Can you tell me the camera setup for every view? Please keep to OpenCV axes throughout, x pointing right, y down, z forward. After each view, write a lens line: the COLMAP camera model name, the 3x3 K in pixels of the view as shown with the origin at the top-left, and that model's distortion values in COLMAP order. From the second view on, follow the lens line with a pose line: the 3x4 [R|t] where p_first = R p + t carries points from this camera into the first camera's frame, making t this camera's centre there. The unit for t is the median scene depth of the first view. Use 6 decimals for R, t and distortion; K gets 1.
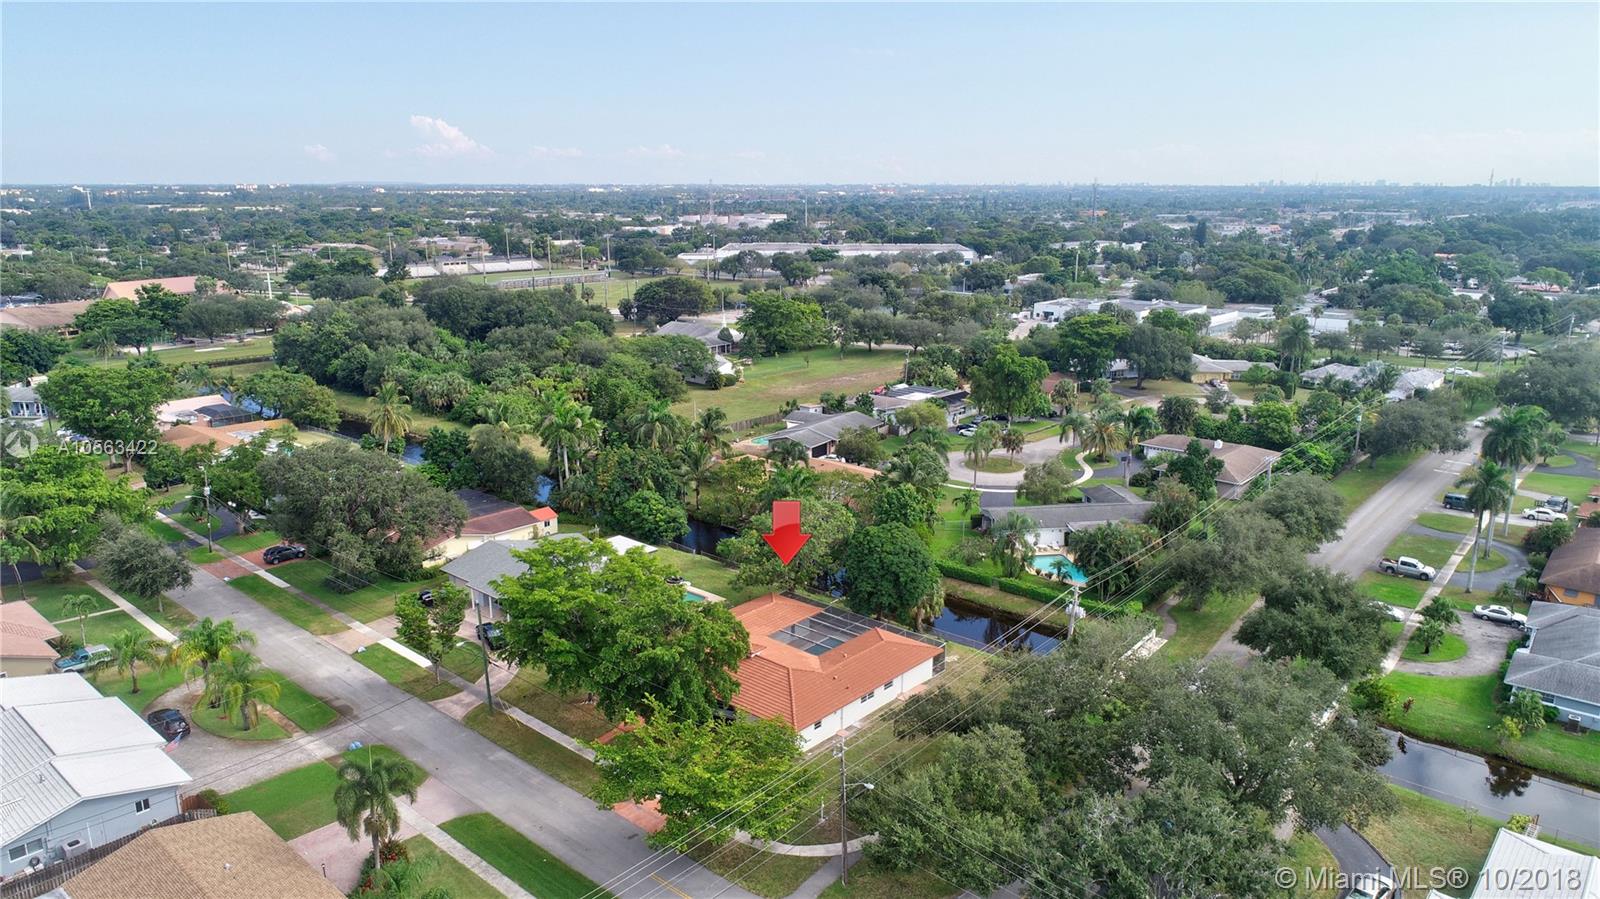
lens RADIAL K [[1068.3, 0, 800.0], [0, 1068.3, 449.5], [0, 0, 1]] dist [-0.000193, -0.000653]
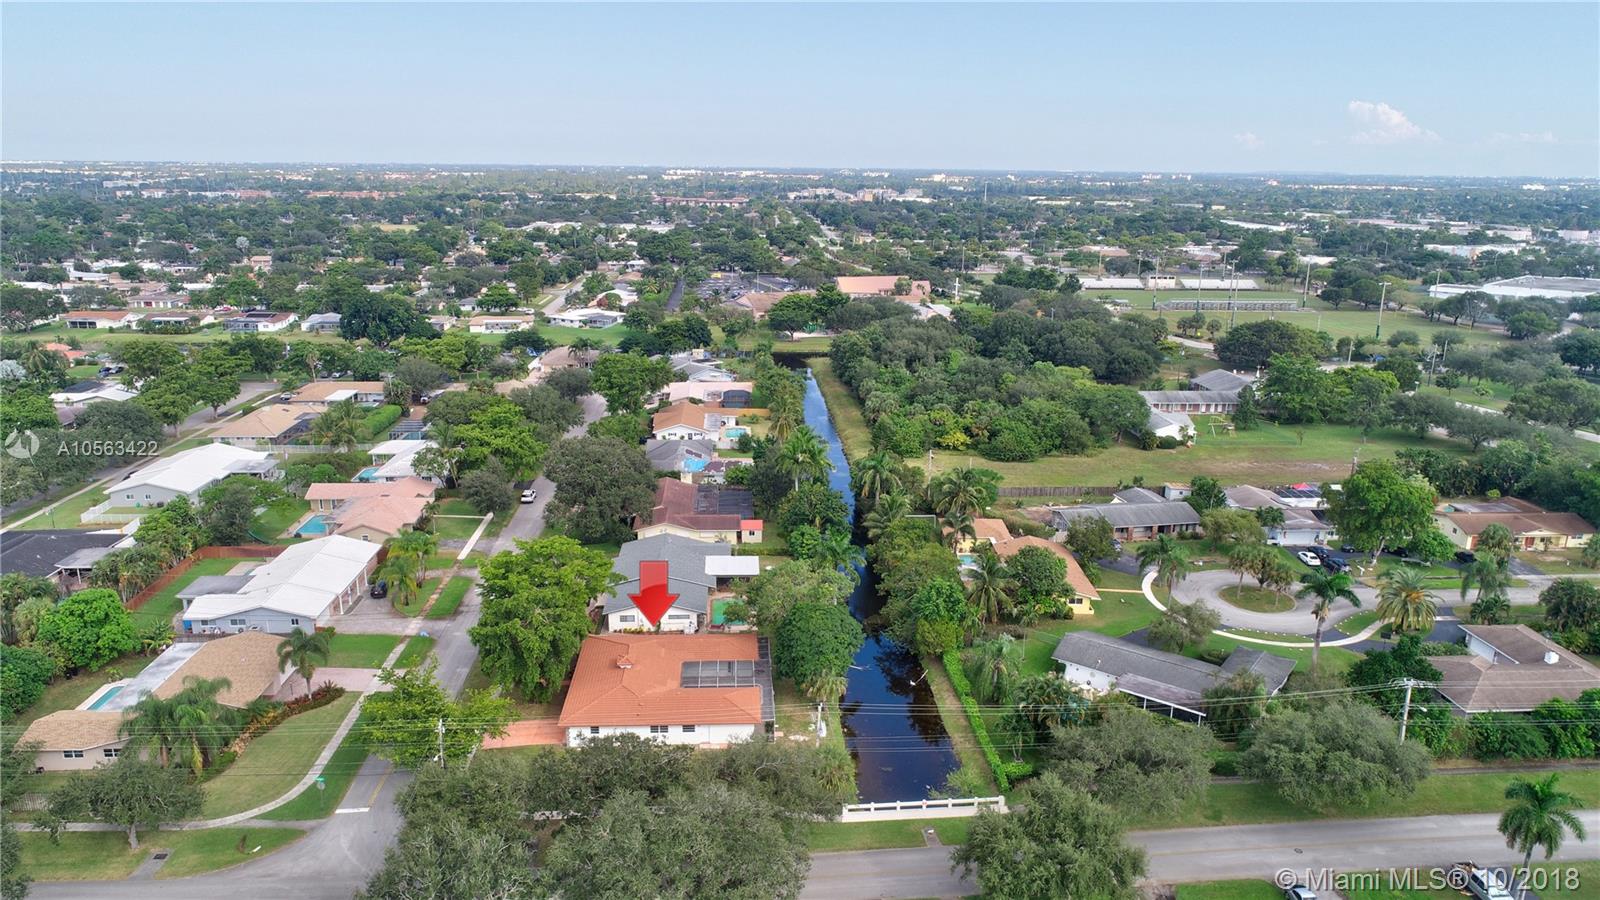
lens RADIAL K [[1068.3, 0, 800.0], [0, 1068.3, 450.0], [0, 0, 1]] dist [-0.000193, -0.000653]
pose [[0.704642, 0.187416, -0.684365, 0.712623], [-0.180531, 0.980101, 0.082525, -0.154607], [0.686213, 0.065399, 0.724455, 0.165541]]
